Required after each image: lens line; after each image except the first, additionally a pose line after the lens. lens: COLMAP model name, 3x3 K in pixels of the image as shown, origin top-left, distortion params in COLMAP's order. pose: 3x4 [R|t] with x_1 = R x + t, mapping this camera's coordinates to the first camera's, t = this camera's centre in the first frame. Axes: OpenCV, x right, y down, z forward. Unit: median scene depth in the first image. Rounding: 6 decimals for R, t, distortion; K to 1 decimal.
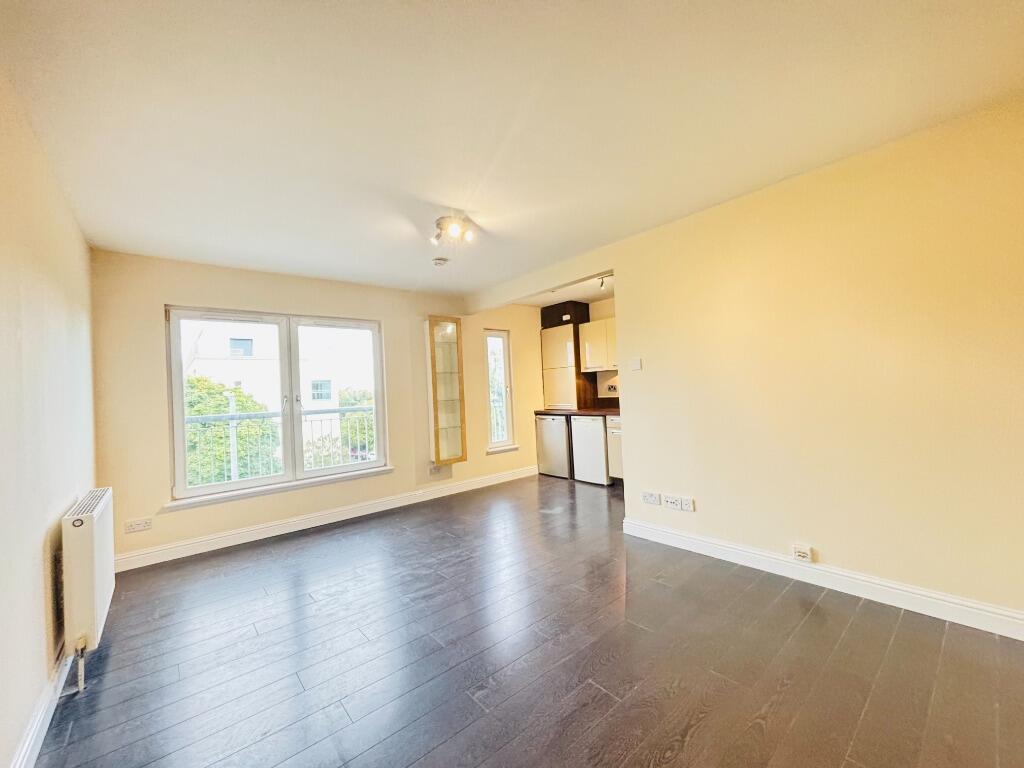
lens RADIAL K [[410.7, 0, 512.2], [0, 410.7, 382.9], [0, 0, 1]] dist [-0.004136, -0.000682]
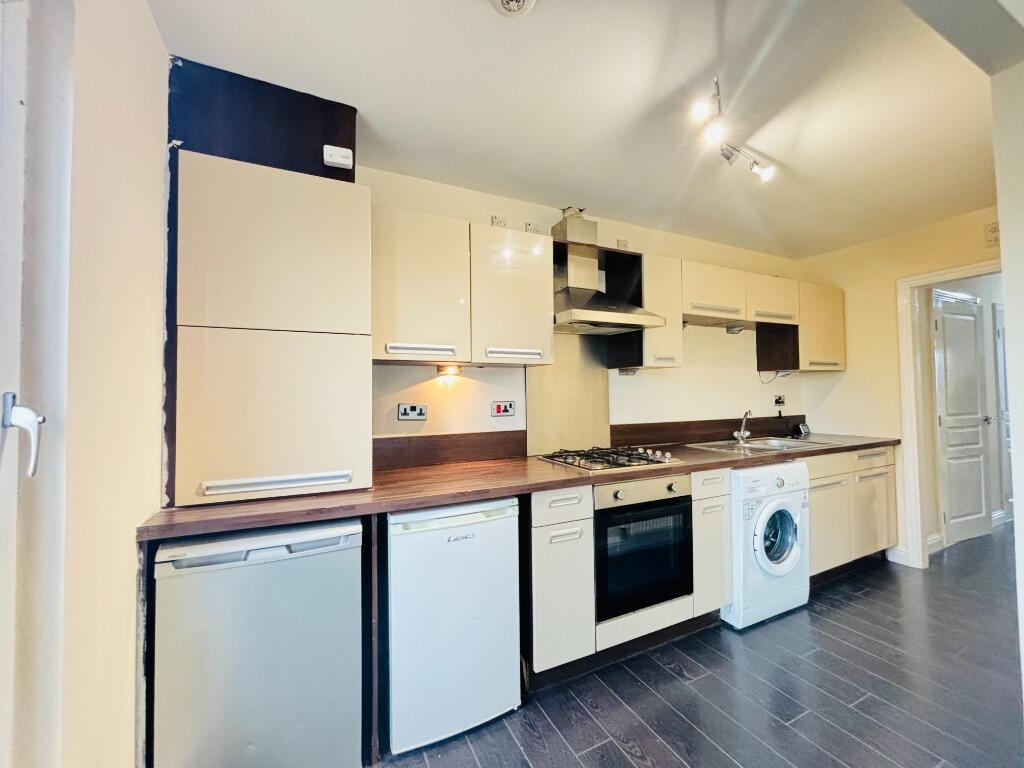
lens RADIAL K [[410.7, 0, 512.2], [0, 410.7, 382.9], [0, 0, 1]] dist [-0.004136, -0.000682]
pose [[0.245448, 0.069819, 0.966892, -0.096818], [-0.015995, 0.997559, -0.067973, 0.010397], [-0.969278, 0.001218, 0.245966, 0.815608]]
